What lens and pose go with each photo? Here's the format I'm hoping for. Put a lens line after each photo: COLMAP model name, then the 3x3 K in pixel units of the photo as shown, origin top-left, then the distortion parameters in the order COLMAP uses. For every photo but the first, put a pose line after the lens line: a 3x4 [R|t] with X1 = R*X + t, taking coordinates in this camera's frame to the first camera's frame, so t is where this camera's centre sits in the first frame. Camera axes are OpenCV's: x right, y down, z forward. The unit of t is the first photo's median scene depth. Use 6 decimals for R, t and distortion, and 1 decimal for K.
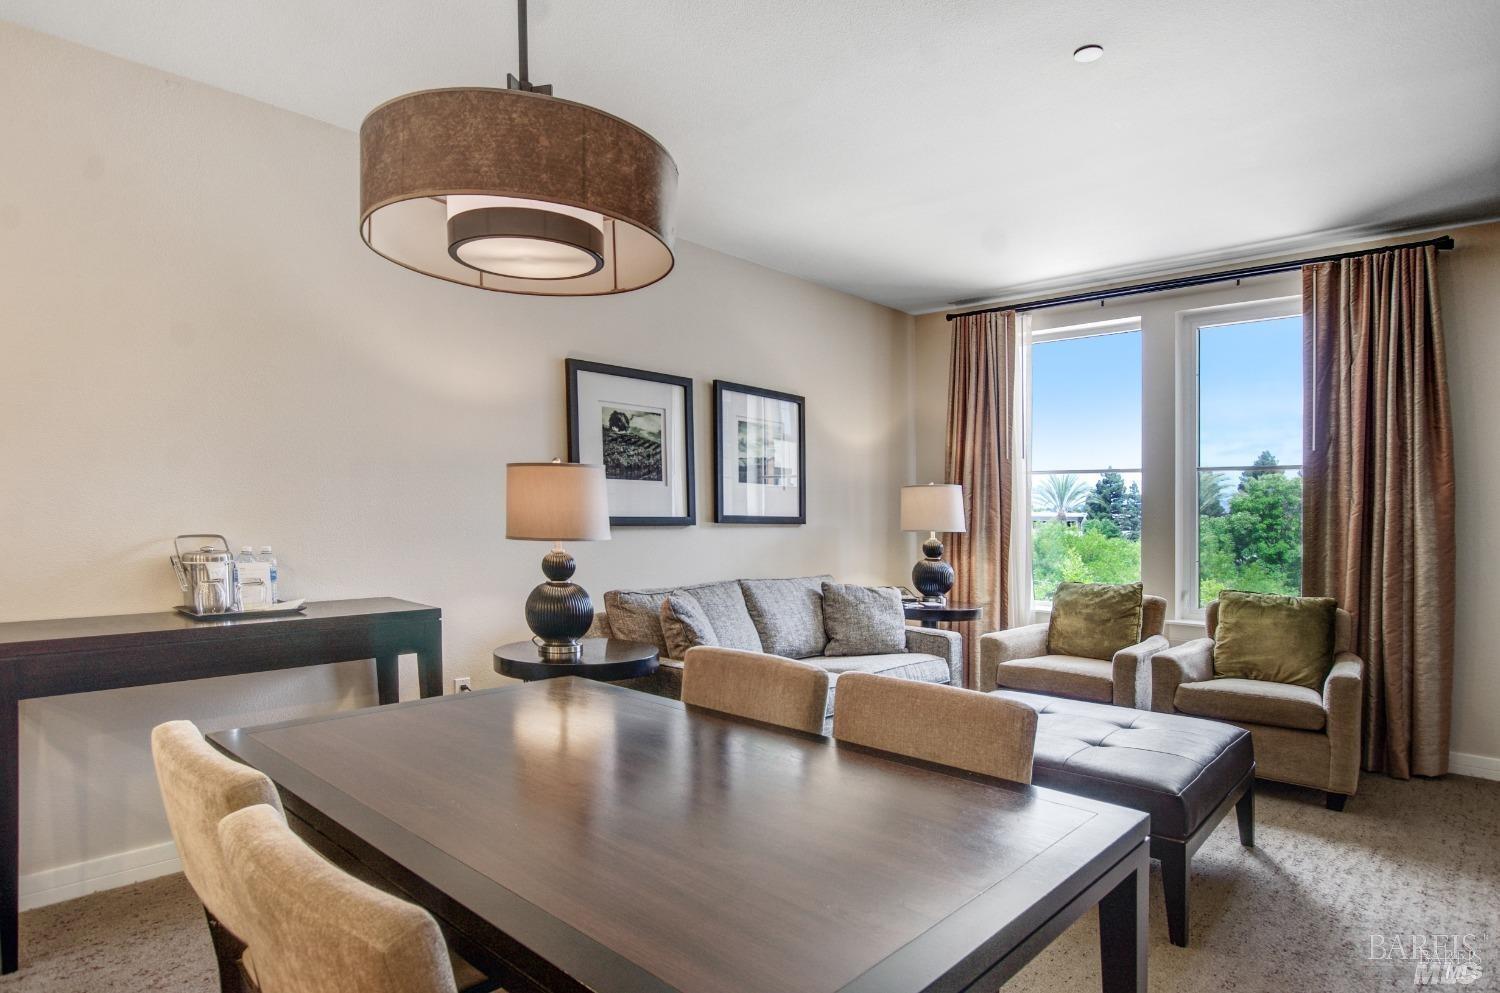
lens RADIAL K [[851.5, 0, 693.0], [0, 851.5, 494.0], [0, 0, 1]] dist [-0.013254, 0.004545]
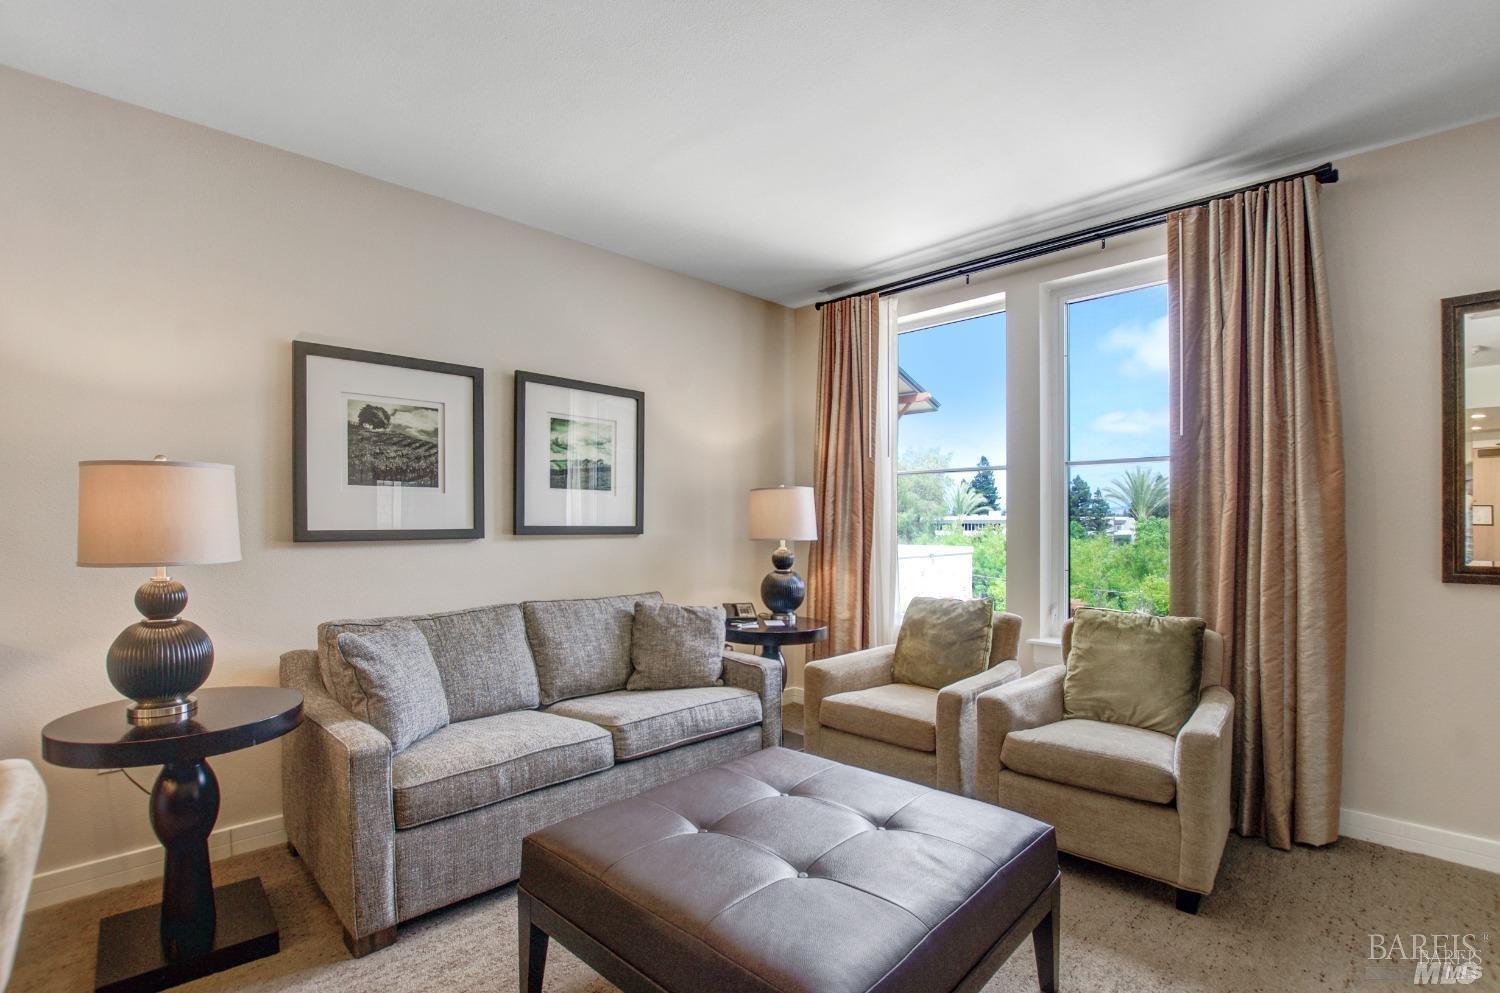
lens RADIAL K [[670.3, 0, 805.3], [0, 670.3, 508.1], [0, 0, 1]] dist [-0.026755, 0.003223]
pose [[0.999582, -0.016696, 0.023600, 0.329378], [0.016610, 0.999855, 0.003842, 0.009685], [-0.023661, -0.003448, 0.999714, 0.341049]]
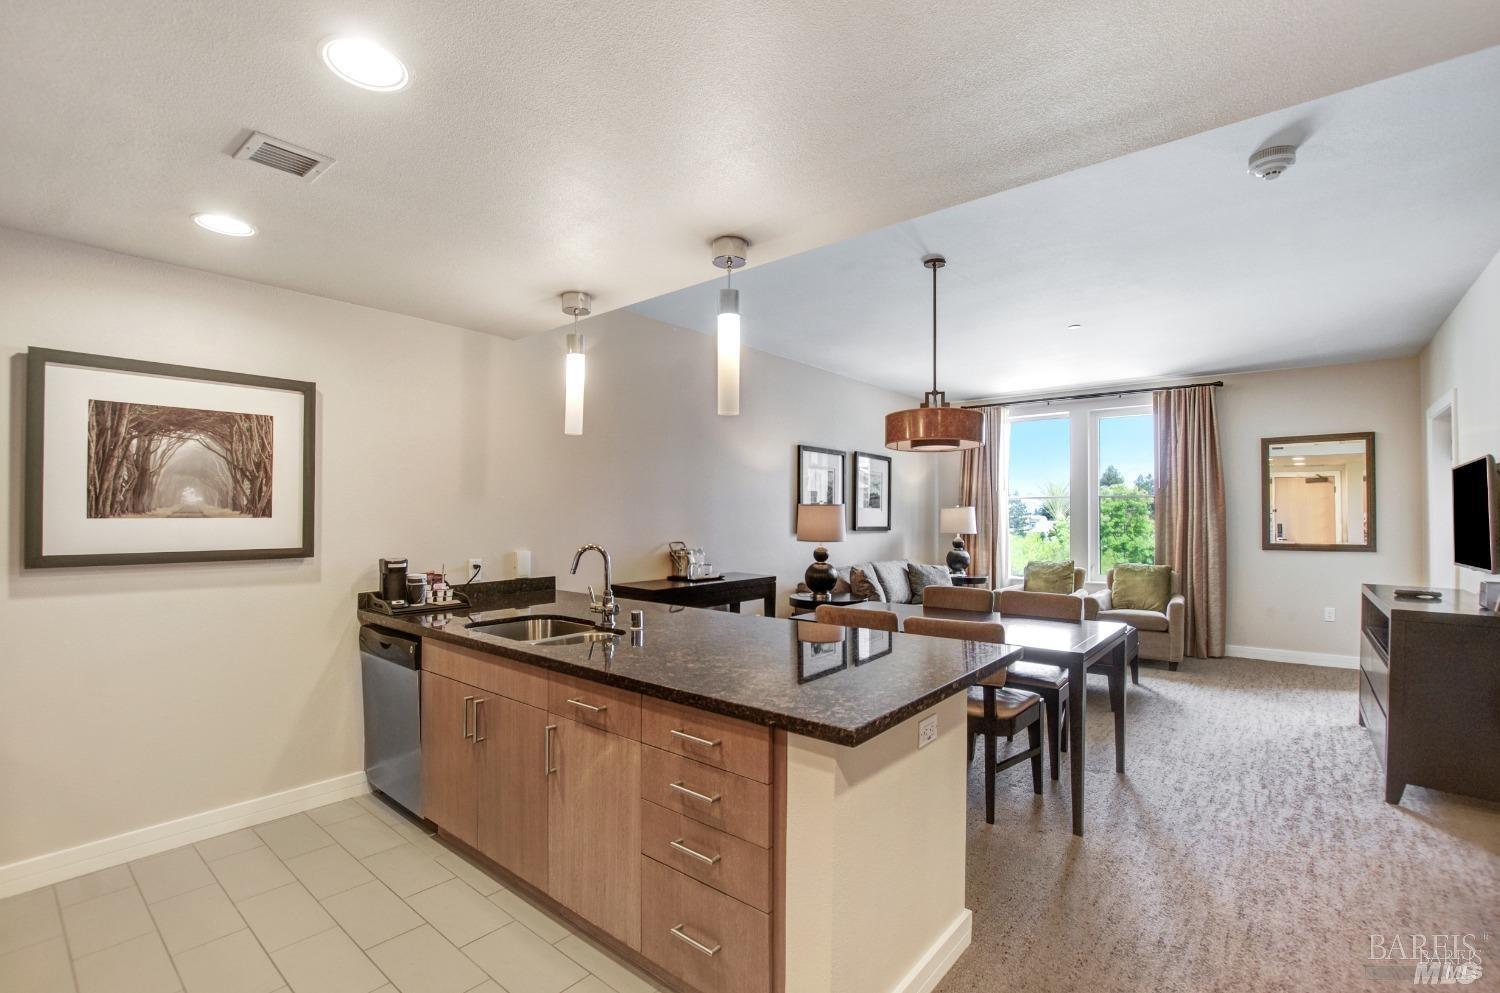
lens RADIAL K [[730.7, 0, 714.7], [0, 730.7, 495.6], [0, 0, 1]] dist [-0.042813, 0.000273]
pose [[0.994081, -0.009361, 0.108233, -0.456591], [0.010232, 0.999920, -0.007499, -0.033147], [-0.108154, 0.008562, 0.994097, -0.519950]]
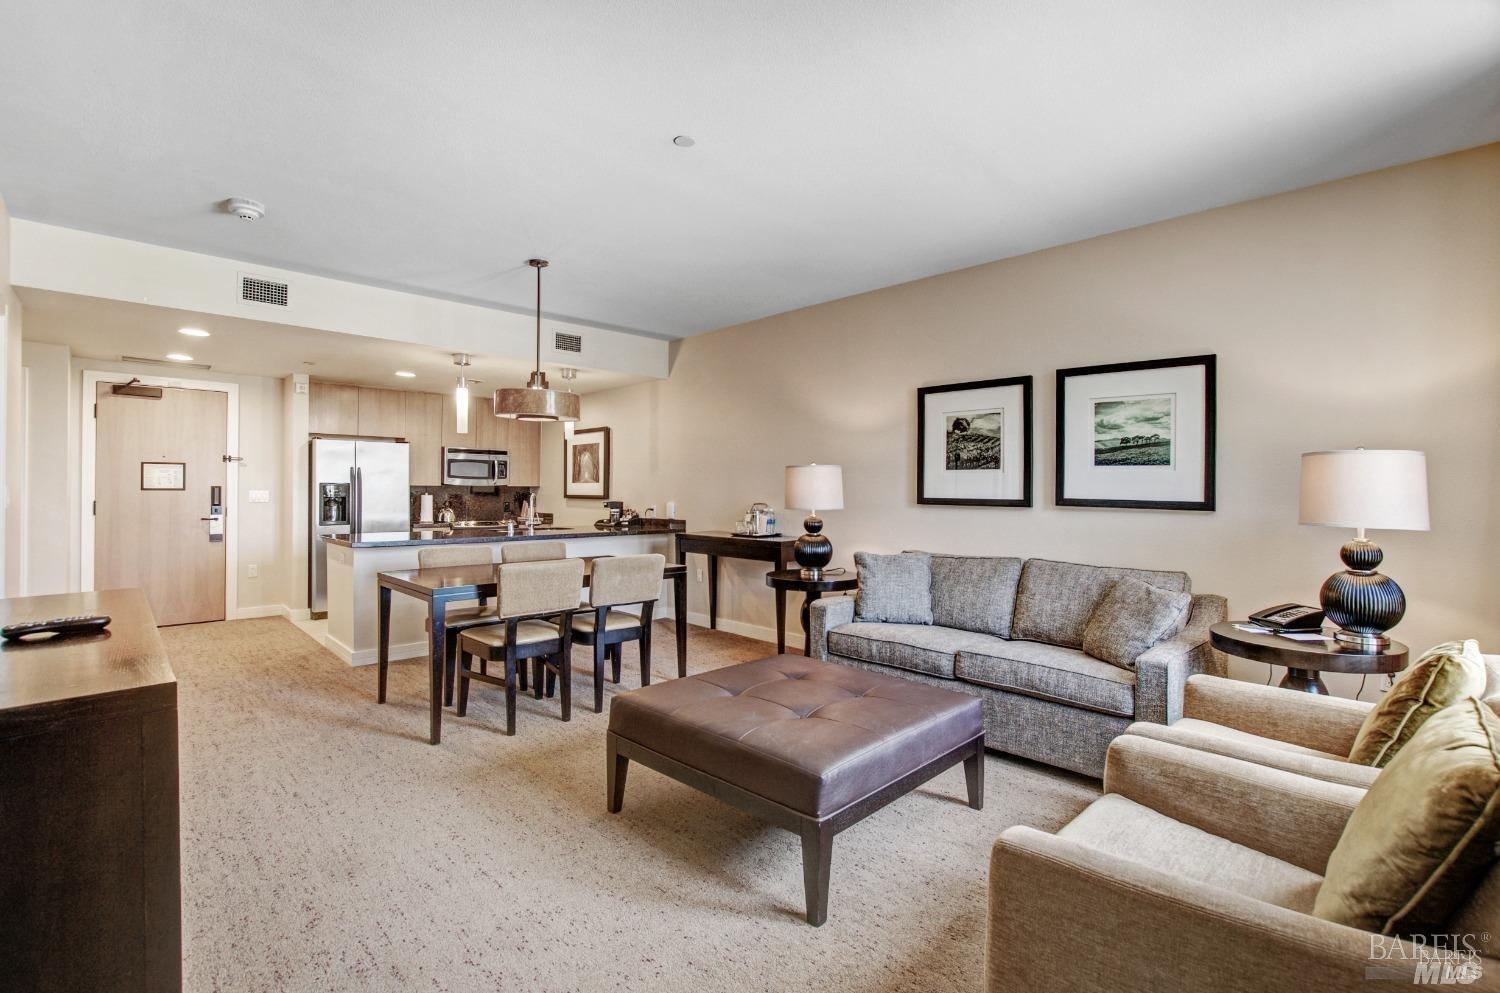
lens RADIAL K [[670.3, 0, 760.0], [0, 670.3, 485.4], [0, 0, 1]] dist [-0.026755, 0.003223]
pose [[0.009725, -0.020767, -0.999737, 0.927023], [0.006909, 0.999762, -0.020701, 0.025372], [0.999929, -0.006706, 0.009867, 0.687520]]
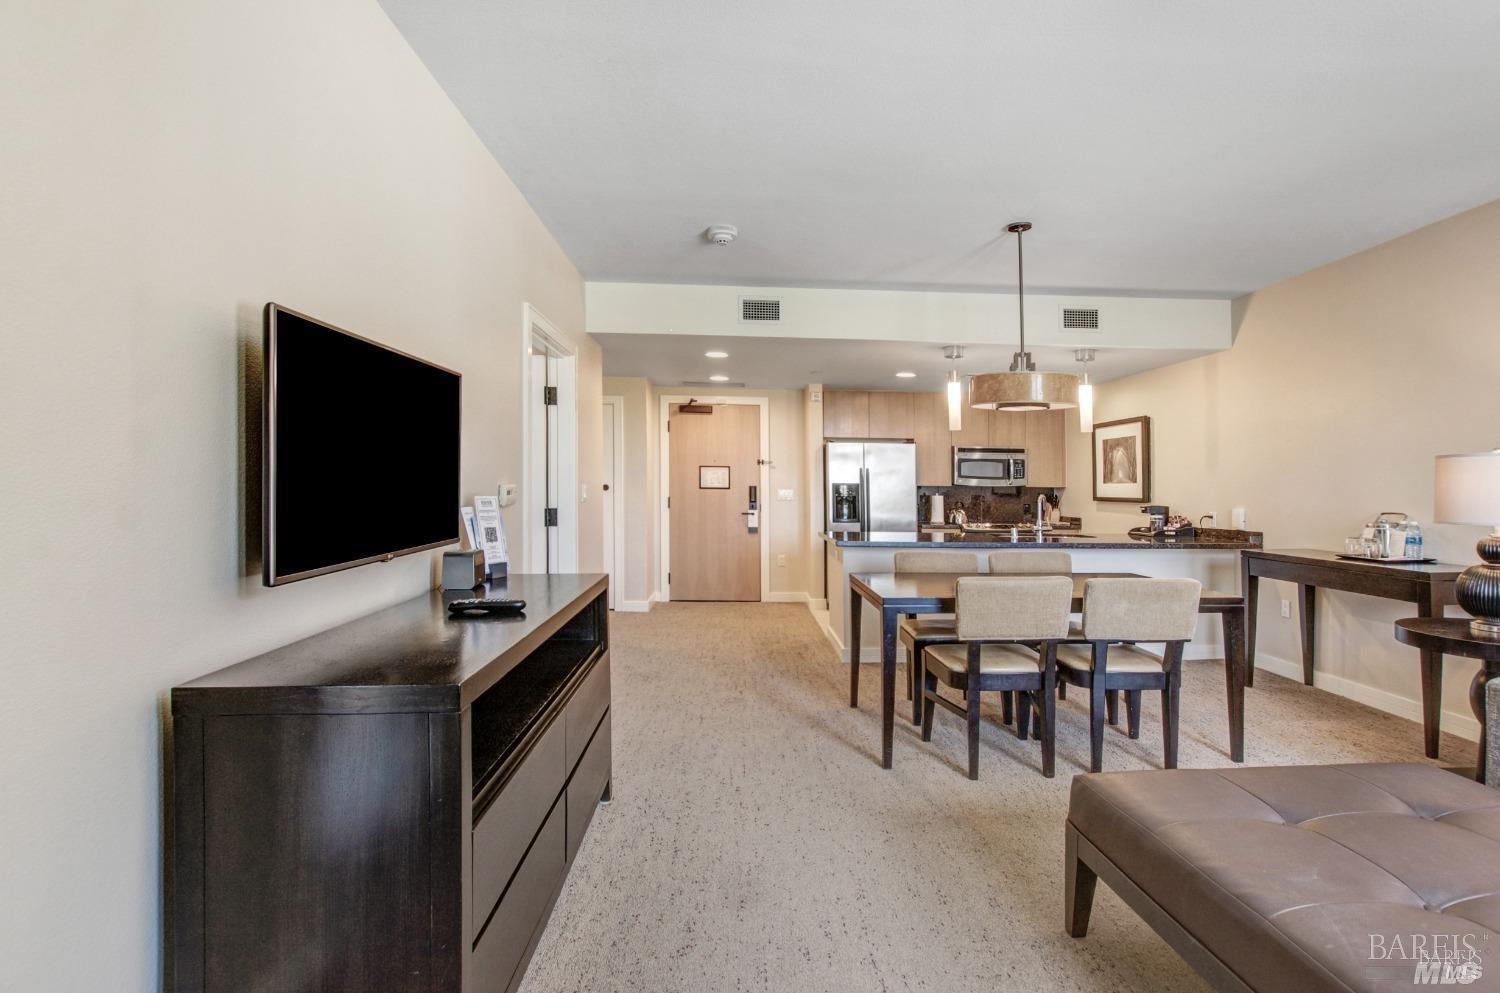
lens RADIAL K [[704.1, 0, 740.4], [0, 704.1, 469.8], [0, 0, 1]] dist [-0.011823, -0.000463]
pose [[-0.681751, -0.037840, -0.730605, 0.861832], [-0.010478, 0.999064, -0.041966, 0.024187], [0.731510, -0.020955, -0.681509, 0.704648]]
